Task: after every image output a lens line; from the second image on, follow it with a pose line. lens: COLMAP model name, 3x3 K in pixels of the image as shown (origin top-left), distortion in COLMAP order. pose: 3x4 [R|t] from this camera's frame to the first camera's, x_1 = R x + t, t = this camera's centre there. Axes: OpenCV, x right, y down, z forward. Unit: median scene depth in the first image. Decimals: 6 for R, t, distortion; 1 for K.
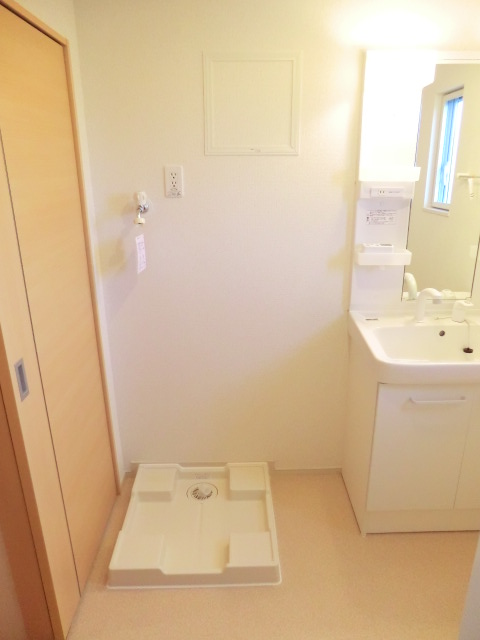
lens RADIAL K [[466.3, 0, 240.0], [0, 466.3, 320.0], [0, 0, 1]] dist [-0.086509, 0.062138]
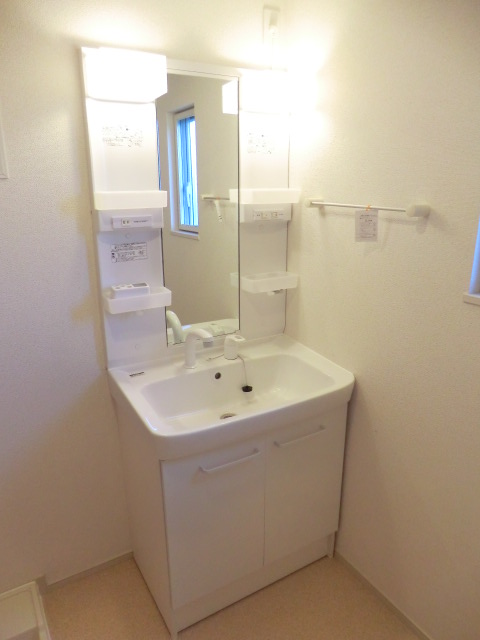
lens RADIAL K [[466.3, 0, 240.0], [0, 466.3, 320.0], [0, 0, 1]] dist [-0.086509, 0.062138]
pose [[0.863691, -0.140970, 0.483907, 0.059101], [0.160763, 0.986993, 0.000593, -0.070128], [-0.477696, 0.077282, 0.875119, 0.188673]]
